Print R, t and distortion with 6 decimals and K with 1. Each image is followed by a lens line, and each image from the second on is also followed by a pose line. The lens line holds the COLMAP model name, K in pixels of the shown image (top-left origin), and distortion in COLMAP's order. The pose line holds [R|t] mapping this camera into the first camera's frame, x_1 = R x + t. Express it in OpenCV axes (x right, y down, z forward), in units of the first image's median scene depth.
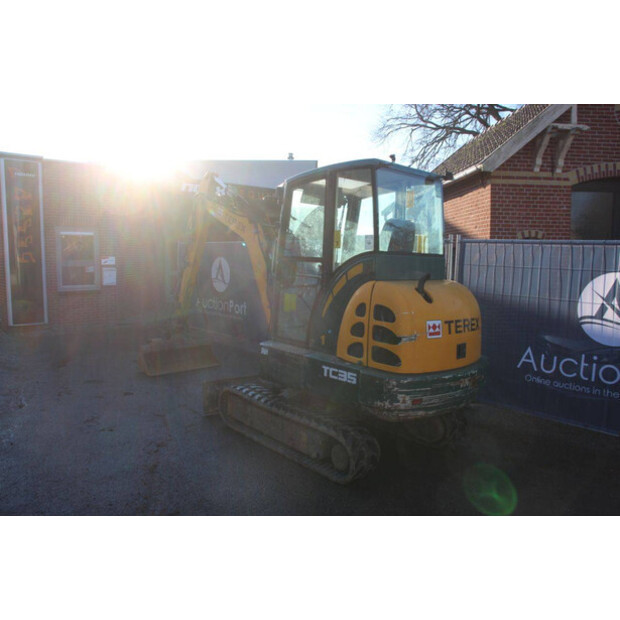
lens RADIAL K [[511.9, 0, 306.3], [0, 511.9, 311.3], [0, 0, 1]] dist [-0.168724, 0.135522]
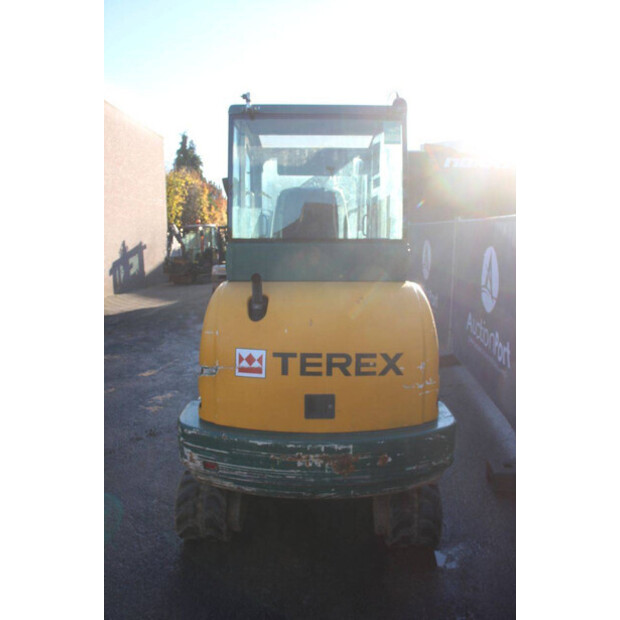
lens RADIAL K [[511.9, 0, 316.9], [0, 511.9, 308.1], [0, 0, 1]] dist [-0.168724, 0.135522]
pose [[0.739373, 0.081972, -0.668288, 0.707276], [-0.053672, 0.996578, 0.062858, -0.074062], [0.671154, -0.010607, 0.741242, 0.572651]]
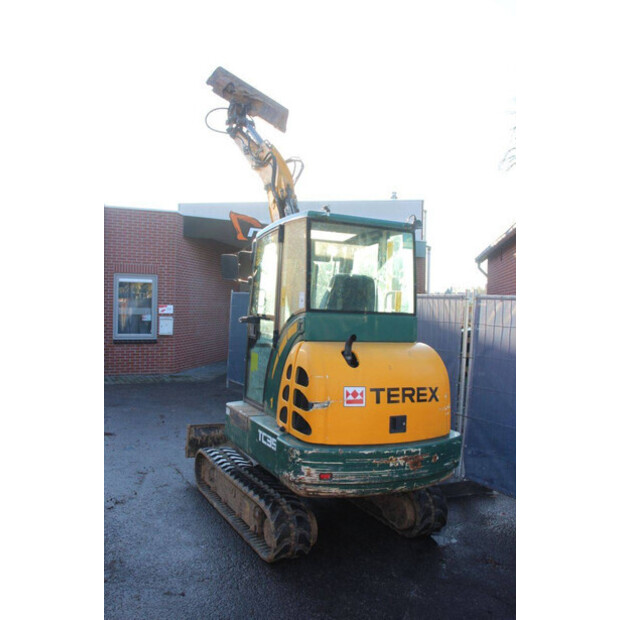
lens RADIAL K [[594.9, 0, 314.5], [0, 594.9, 307.2], [0, 0, 1]] dist [-0.074657, 0.000000]
pose [[0.960283, 0.017937, -0.278451, 0.460513], [-0.047103, 0.994031, -0.098410, -0.015078], [0.275024, 0.107617, 0.955395, -0.039480]]
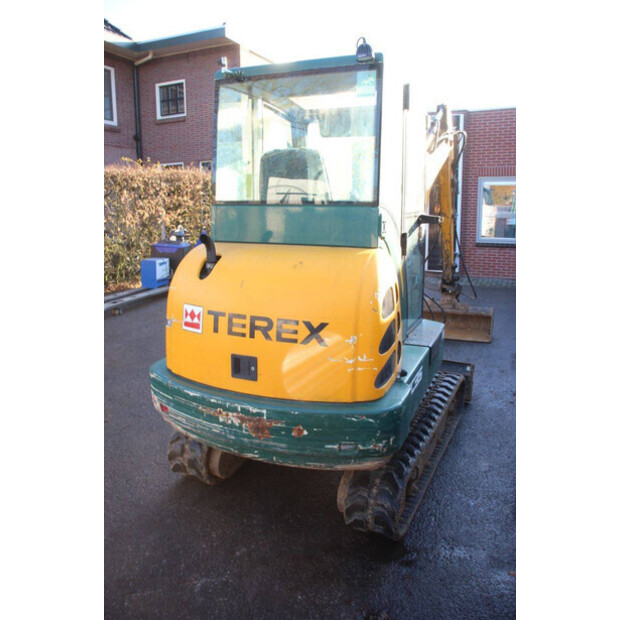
lens RADIAL K [[511.9, 0, 307.6], [0, 511.9, 315.9], [0, 0, 1]] dist [-0.168724, 0.135522]
pose [[0.396334, 0.183170, -0.899649, 0.886601], [-0.085590, 0.983000, 0.162434, -0.086796], [0.914108, 0.012623, 0.405274, 0.842856]]
